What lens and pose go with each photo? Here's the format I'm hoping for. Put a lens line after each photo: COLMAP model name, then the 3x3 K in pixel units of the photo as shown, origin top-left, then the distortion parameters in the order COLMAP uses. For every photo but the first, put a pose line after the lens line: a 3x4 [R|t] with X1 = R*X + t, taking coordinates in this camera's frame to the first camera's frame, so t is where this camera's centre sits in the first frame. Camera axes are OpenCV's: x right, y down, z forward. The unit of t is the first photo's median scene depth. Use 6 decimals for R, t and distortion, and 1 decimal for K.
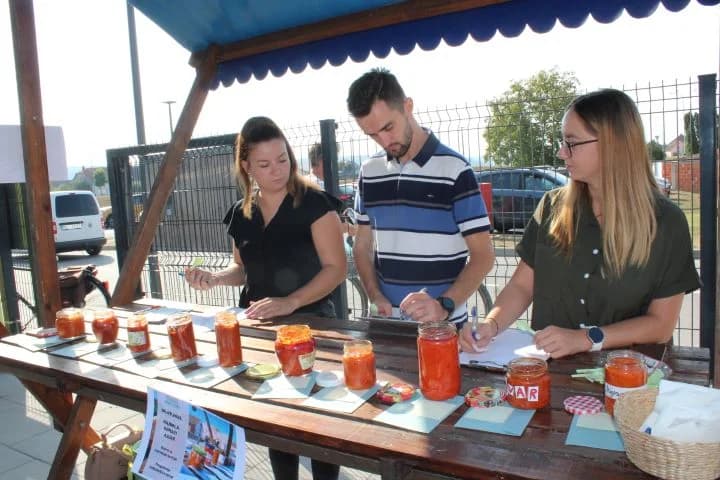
lens RADIAL K [[601.7, 0, 361.4], [0, 601.7, 232.3], [0, 0, 1]] dist [-0.101424, -0.002972]
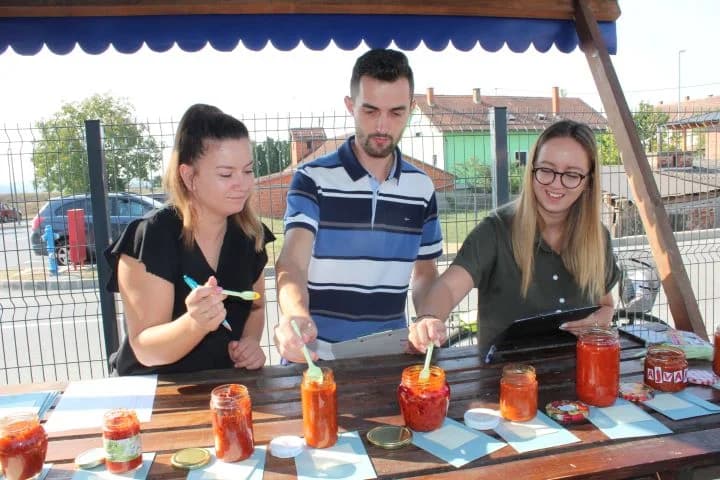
lens RADIAL K [[601.7, 0, 361.4], [0, 601.7, 232.3], [0, 0, 1]] dist [-0.101424, -0.002972]
pose [[0.728646, -0.029960, 0.684234, -0.136603], [0.062150, 0.997813, -0.022493, -0.001624], [-0.682064, 0.058915, 0.728915, 0.091693]]
